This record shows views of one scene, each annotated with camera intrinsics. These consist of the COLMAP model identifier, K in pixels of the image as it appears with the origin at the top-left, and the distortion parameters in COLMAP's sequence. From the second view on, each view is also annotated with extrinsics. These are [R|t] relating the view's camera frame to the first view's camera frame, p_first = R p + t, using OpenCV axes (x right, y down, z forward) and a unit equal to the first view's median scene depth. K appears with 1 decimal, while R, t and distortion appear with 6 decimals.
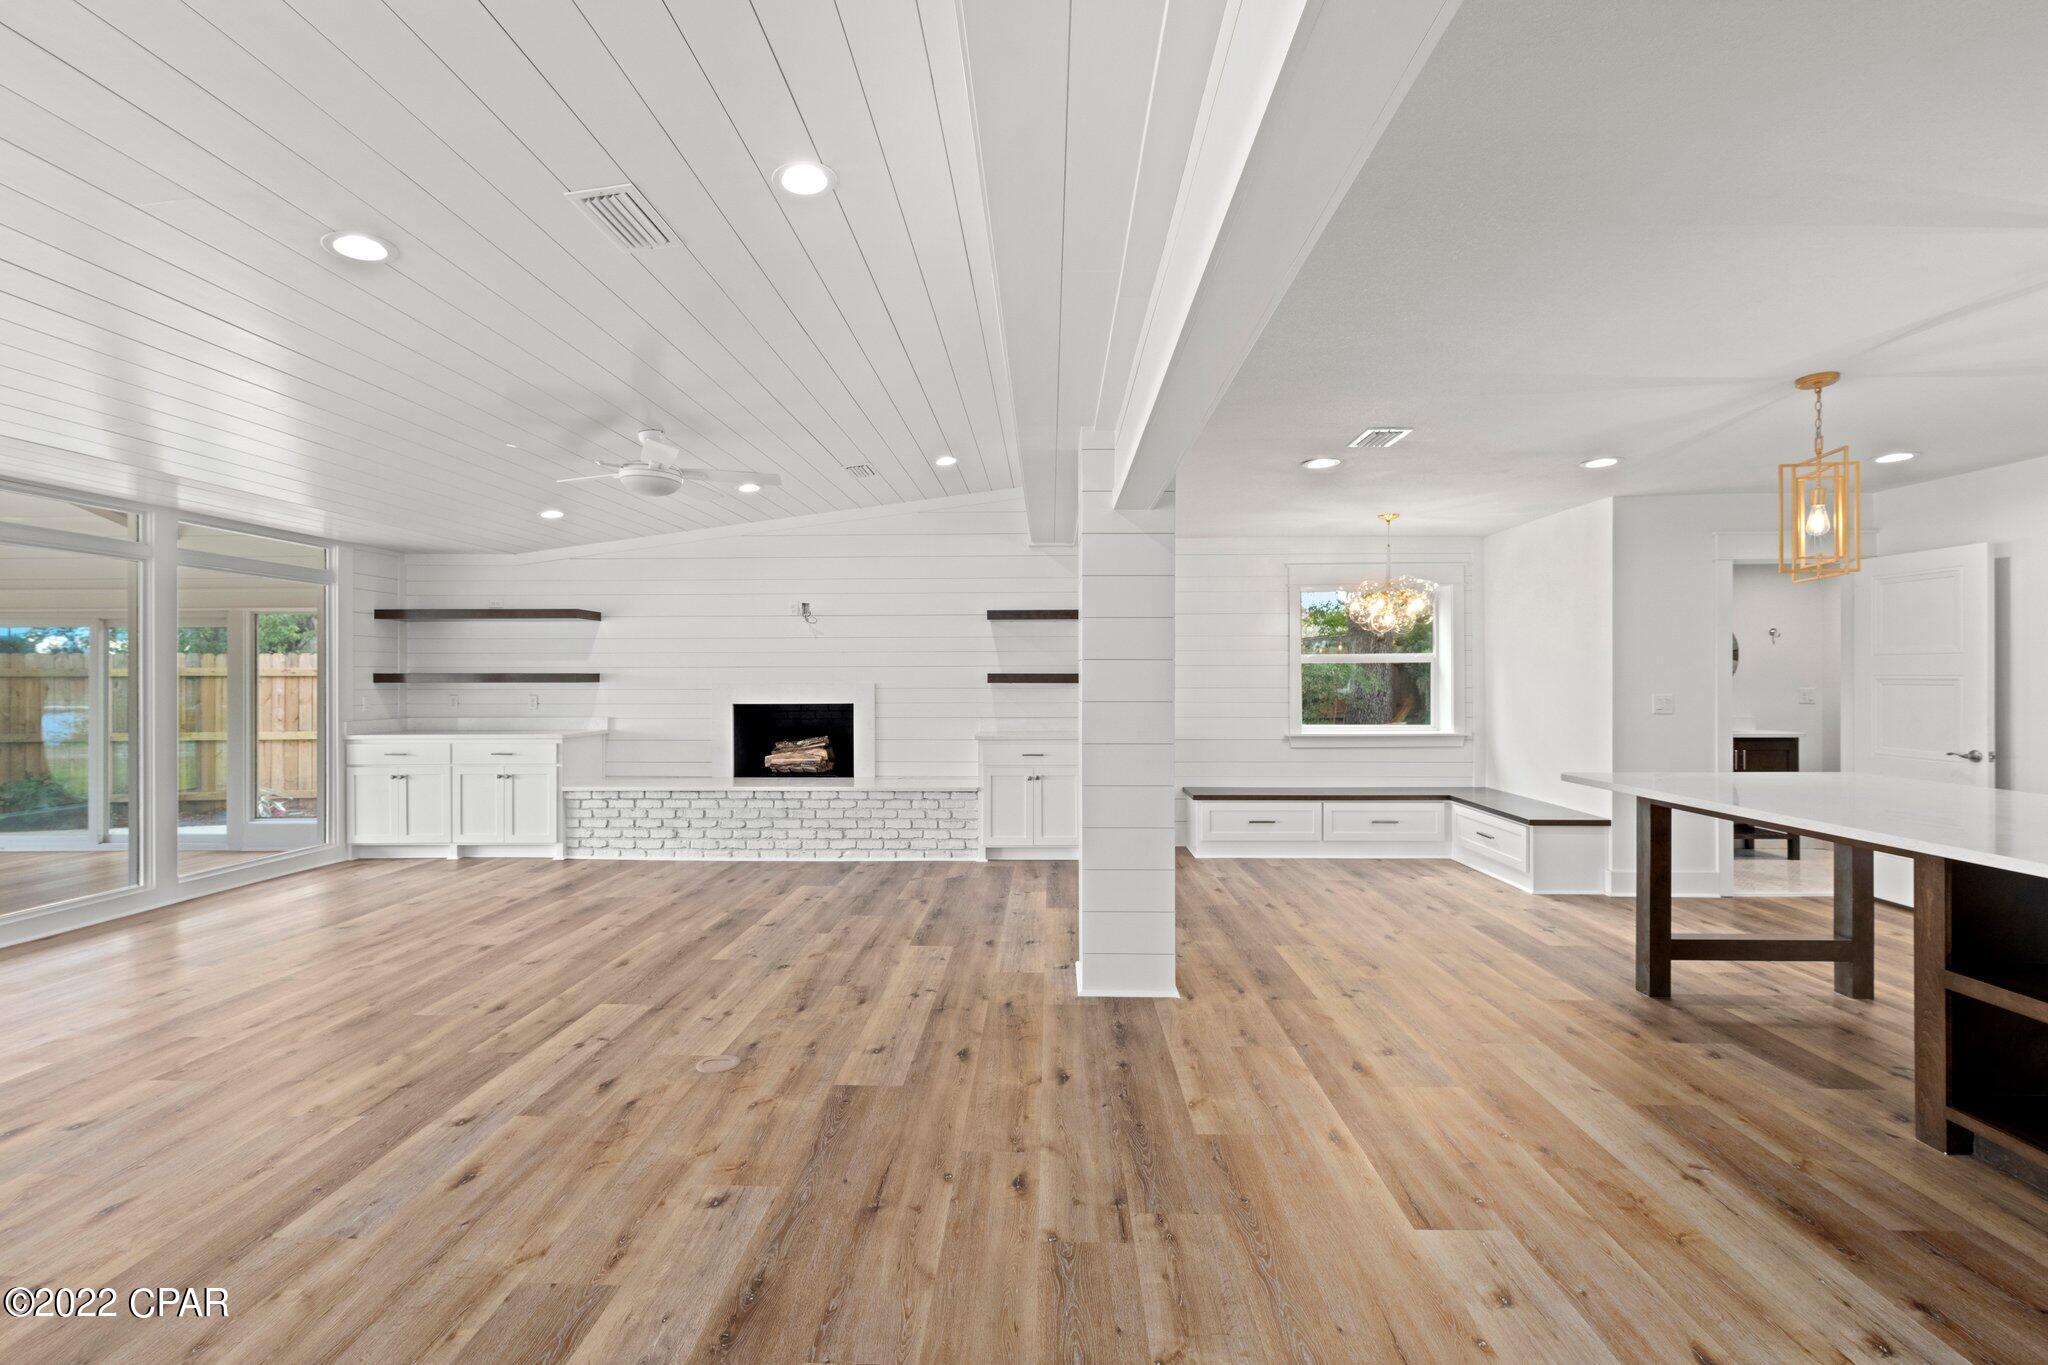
lens RADIAL K [[887.1, 0, 1029.4], [0, 887.1, 679.6], [0, 0, 1]] dist [0.003052, -0.000957]
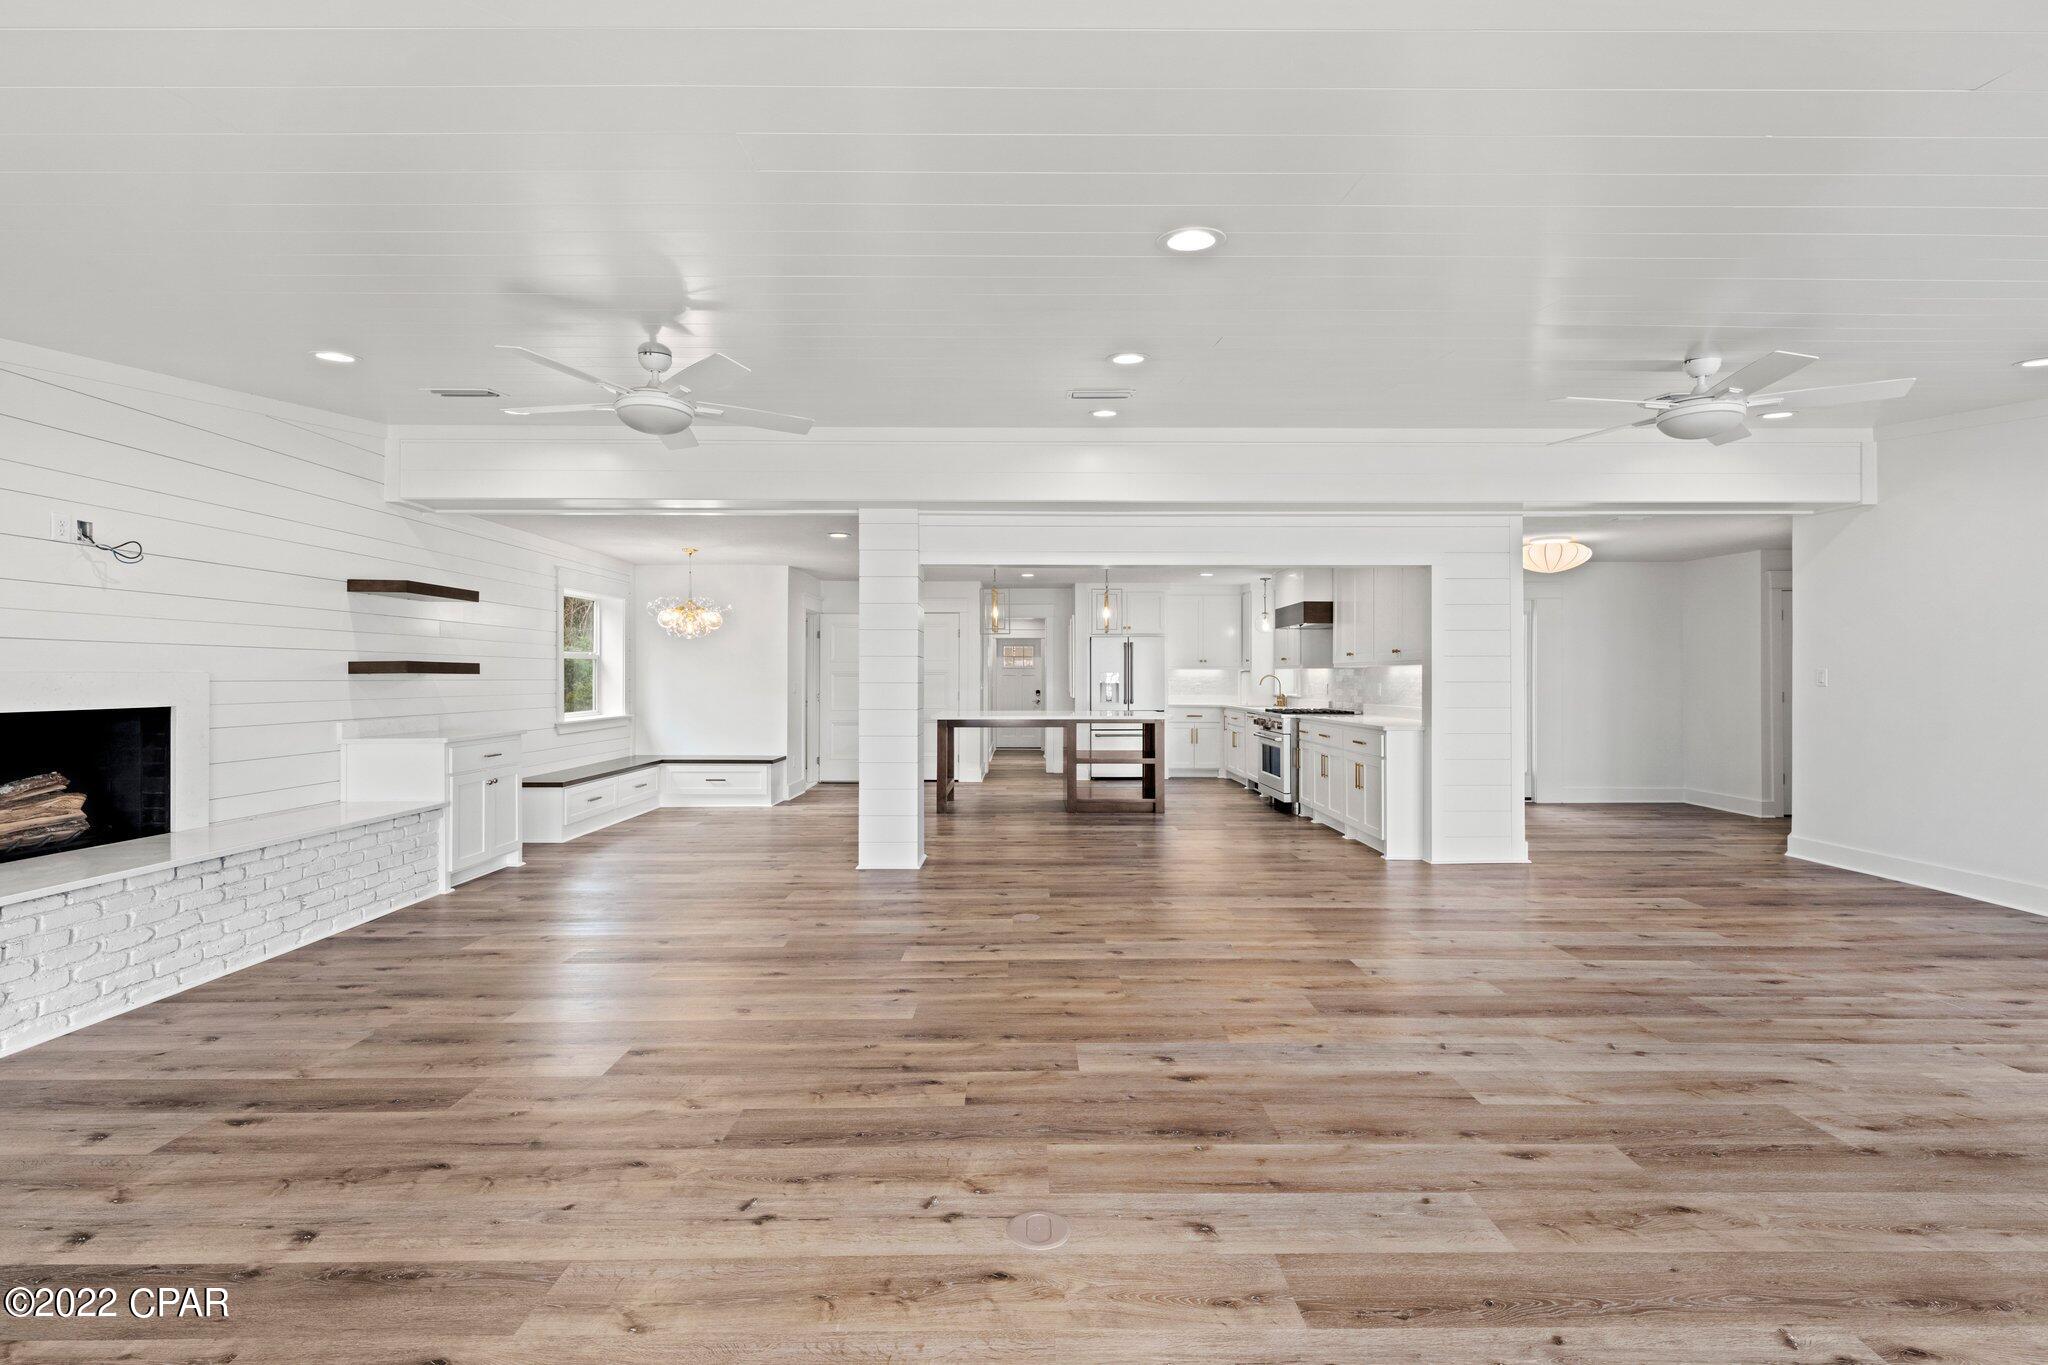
lens RADIAL K [[887.1, 0, 1028.9], [0, 887.1, 681.5], [0, 0, 1]] dist [0.003052, -0.000957]
pose [[-0.035449, -0.002165, 0.999369, -0.835836], [-0.001886, 0.999996, 0.002099, 0.007674], [-0.999370, -0.001811, -0.035453, 0.463121]]
